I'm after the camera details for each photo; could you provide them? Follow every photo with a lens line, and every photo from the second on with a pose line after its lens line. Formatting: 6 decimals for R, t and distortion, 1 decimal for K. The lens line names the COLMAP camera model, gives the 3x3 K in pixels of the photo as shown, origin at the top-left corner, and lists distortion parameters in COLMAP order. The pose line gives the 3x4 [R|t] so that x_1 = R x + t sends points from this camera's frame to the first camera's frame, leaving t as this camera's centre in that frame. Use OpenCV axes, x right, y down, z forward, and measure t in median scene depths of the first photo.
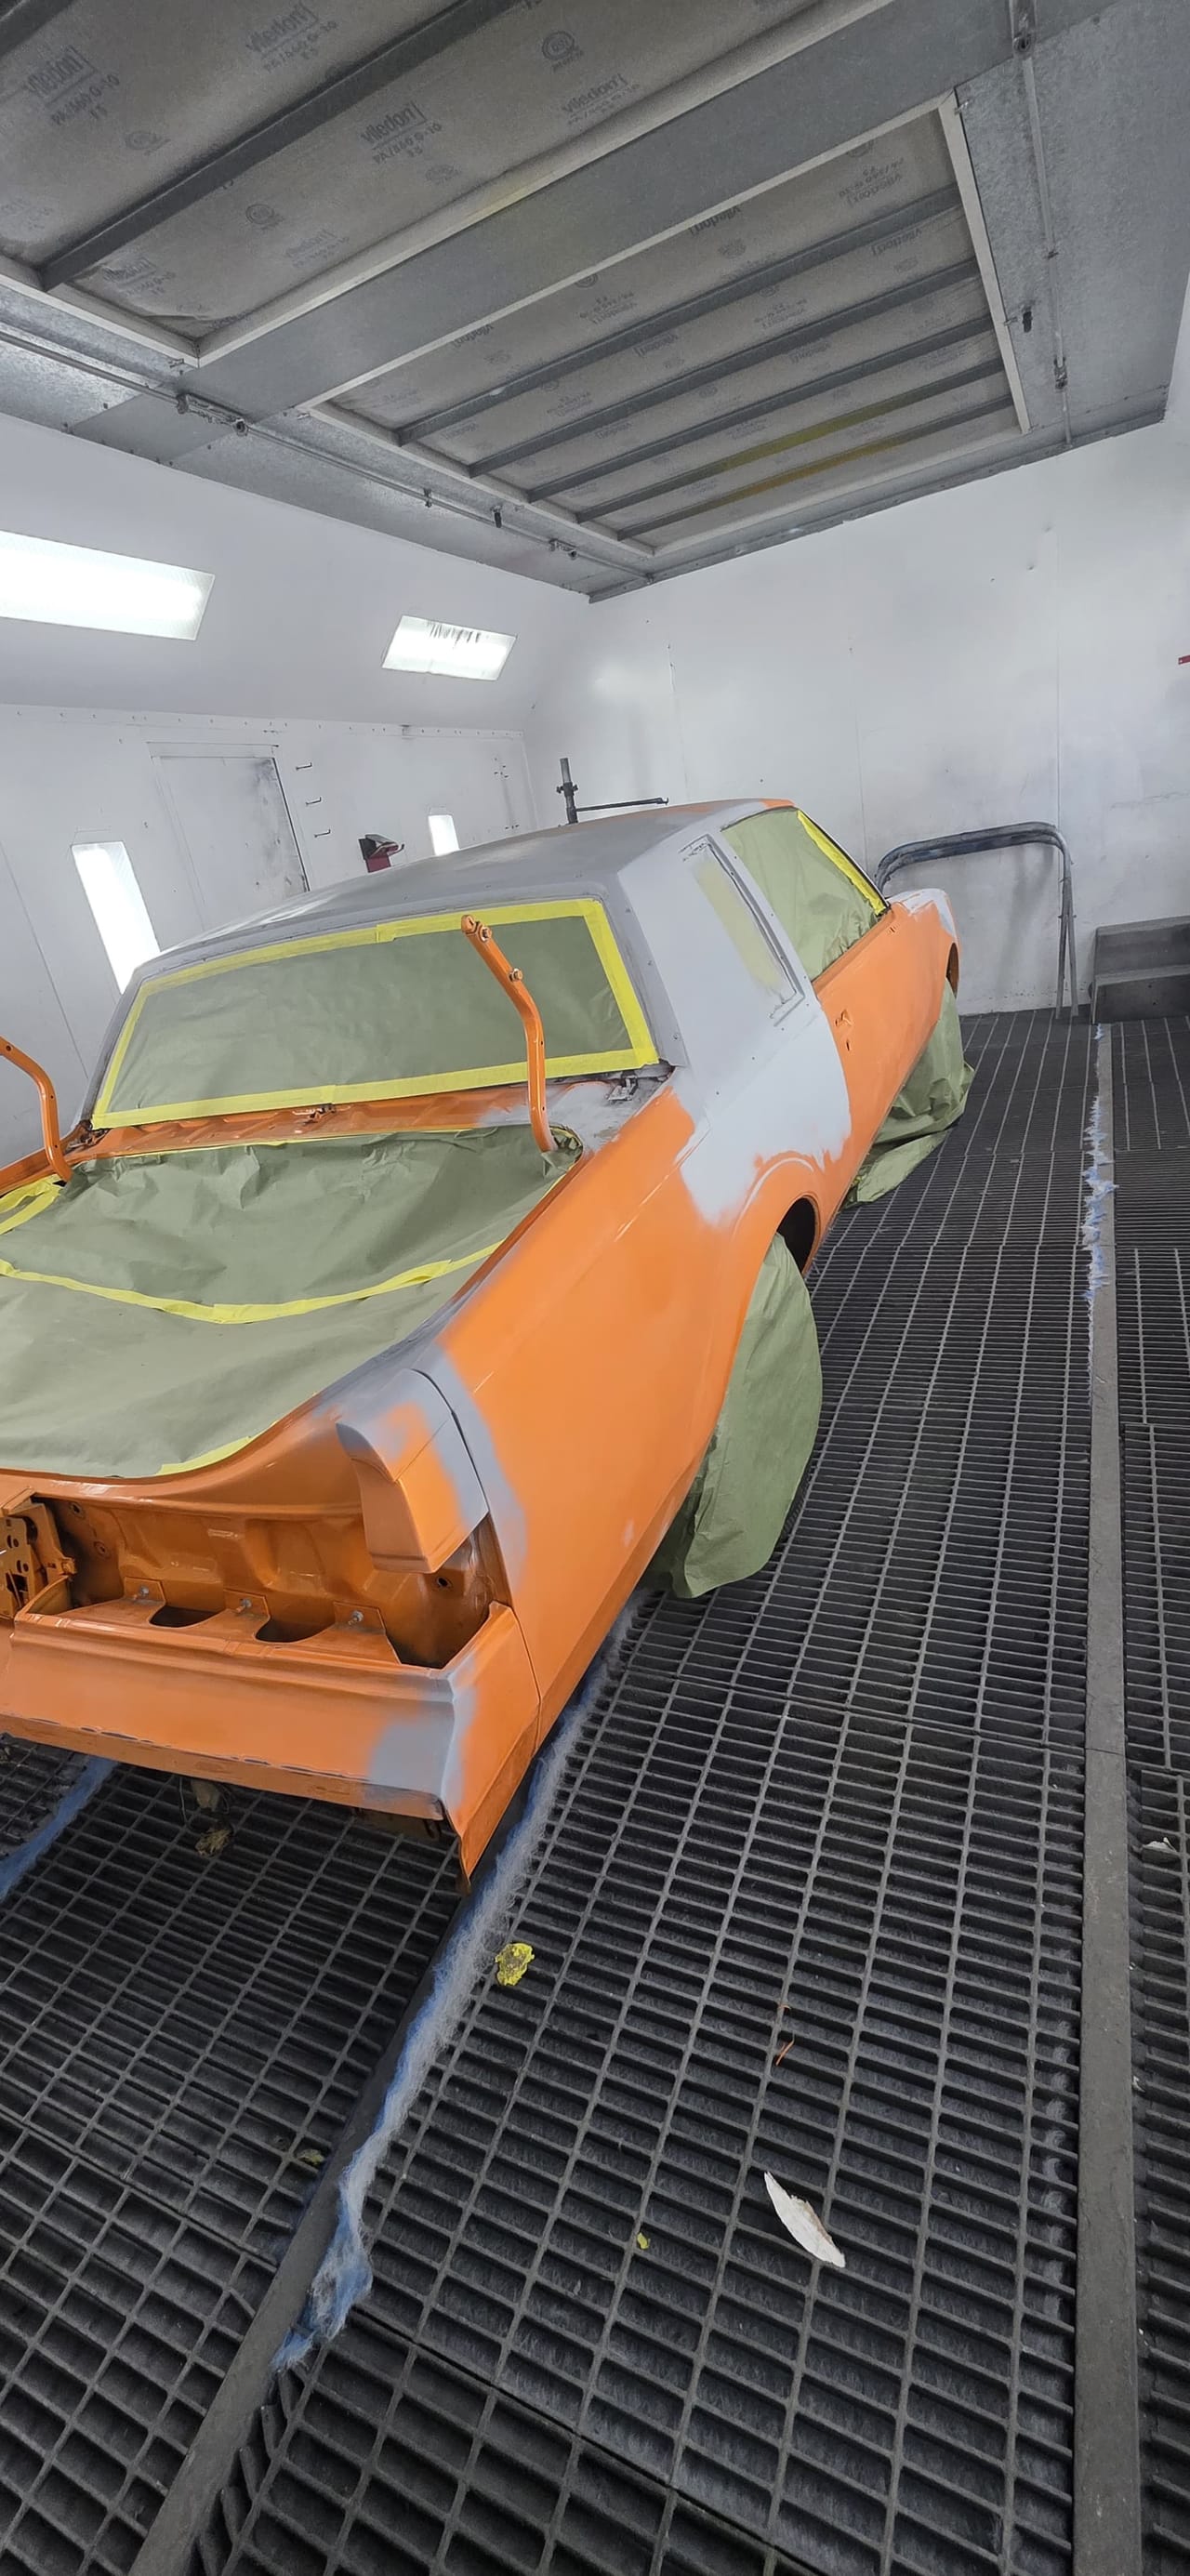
lens RADIAL K [[1025.7, 0, 595.0], [0, 1025.7, 1288.0], [0, 0, 1]] dist [-0.000544, -0.000122]
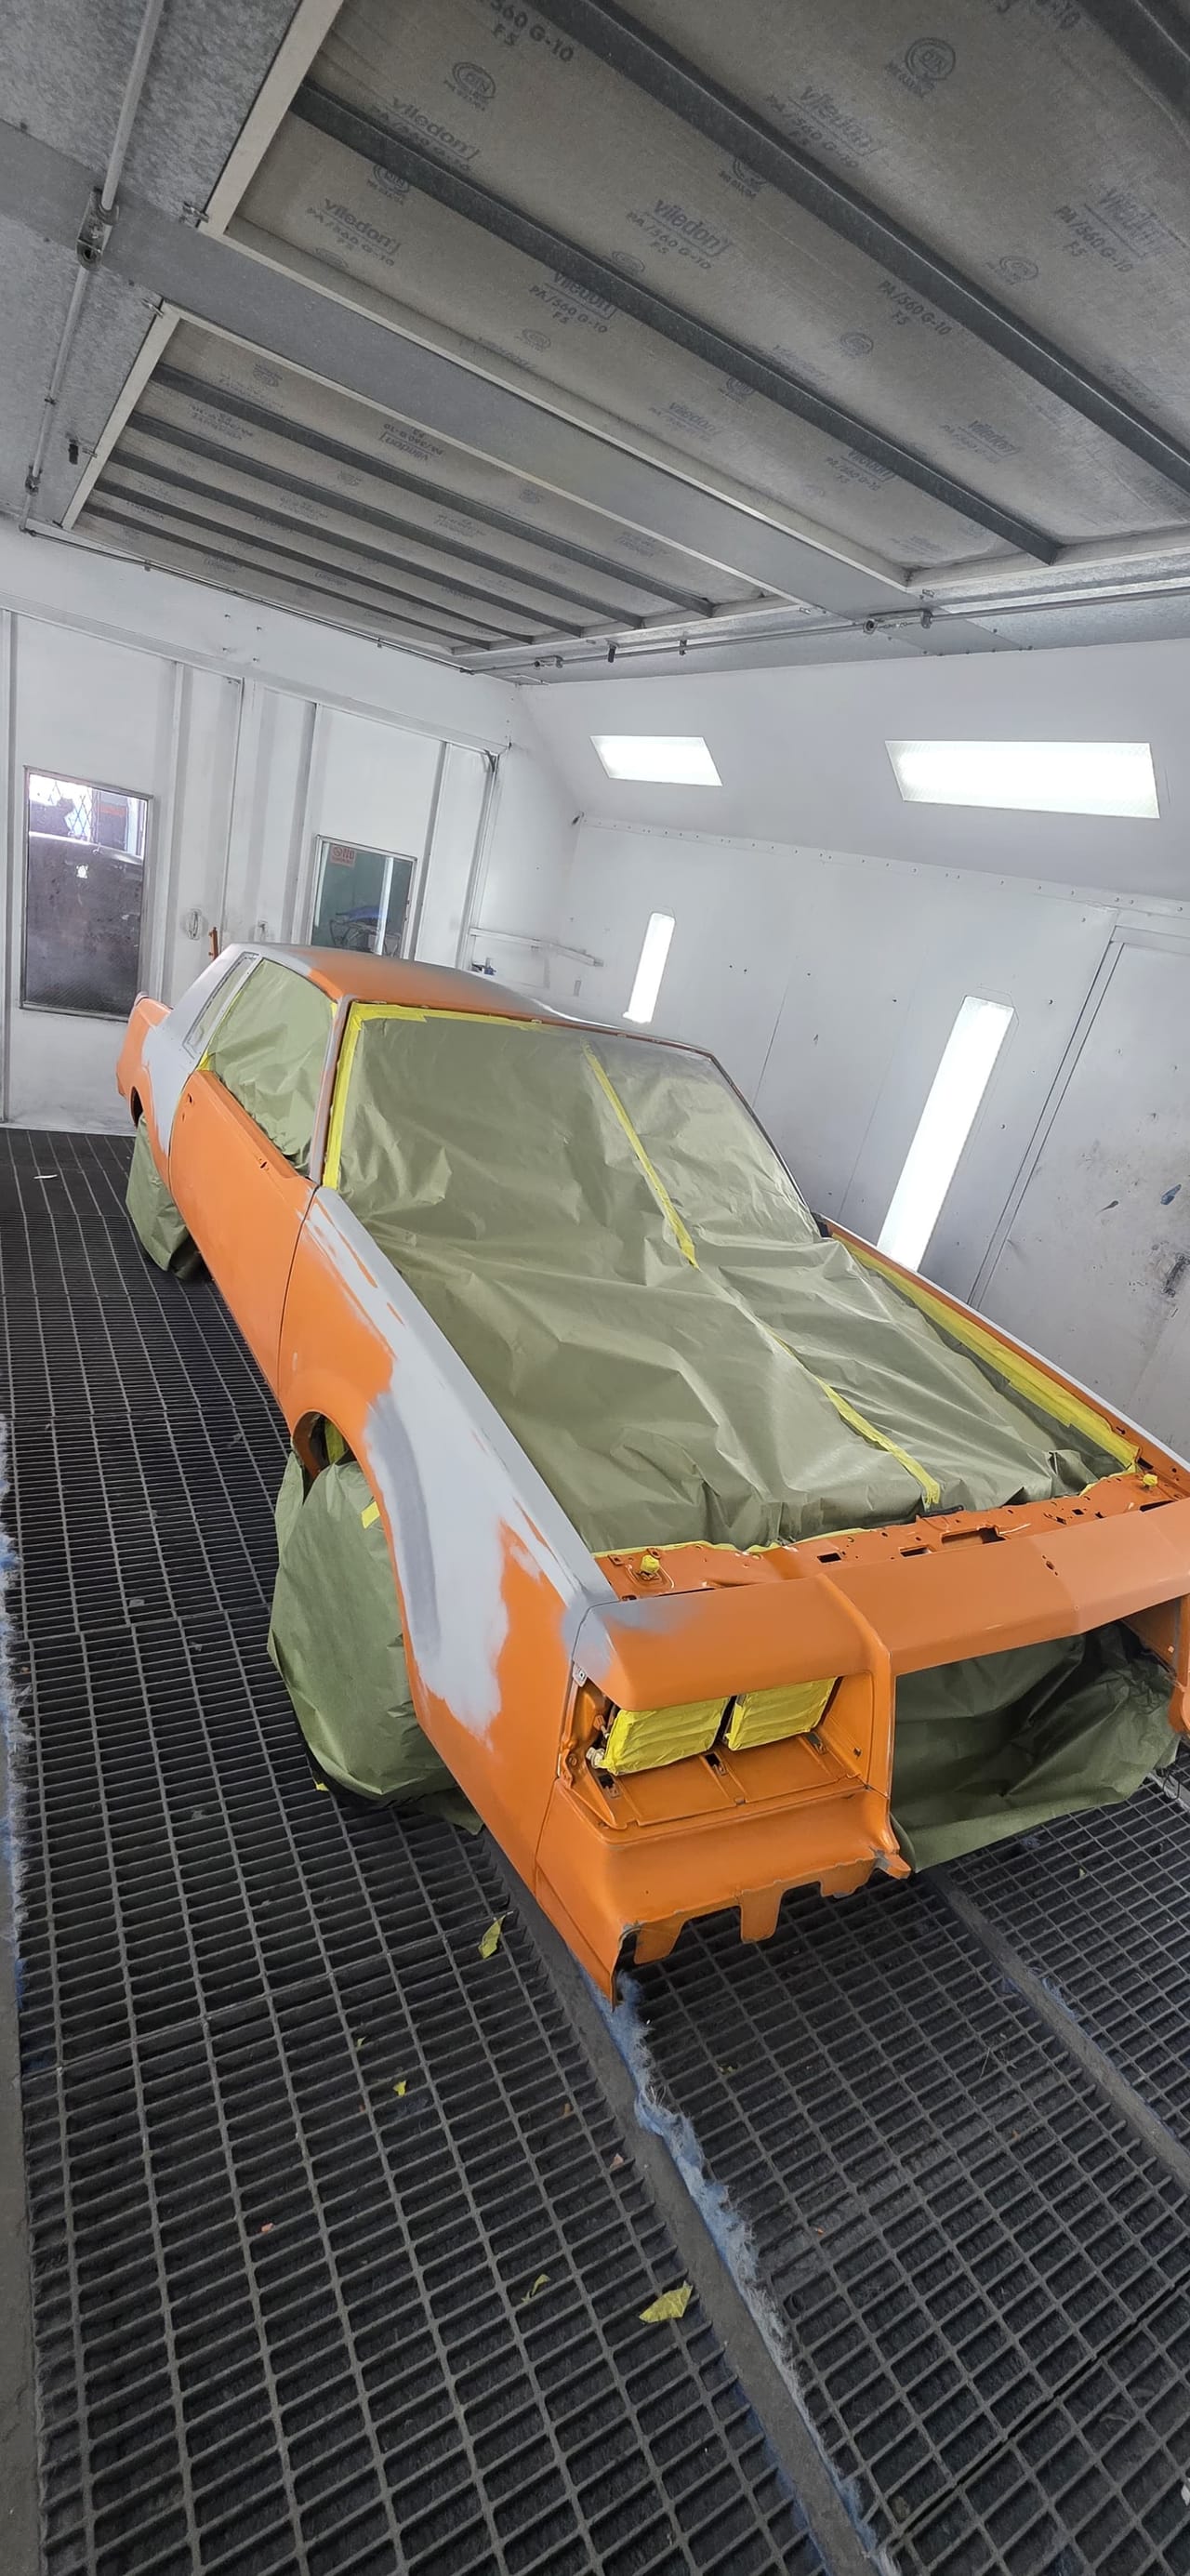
lens RADIAL K [[1025.7, 0, 595.0], [0, 1025.7, 1288.0], [0, 0, 1]] dist [-0.000544, -0.000122]
pose [[-0.614296, 0.332288, -0.715699, 0.631726], [-0.404319, 0.646343, 0.647121, -0.783108], [0.677618, 0.686895, -0.262696, 1.239399]]
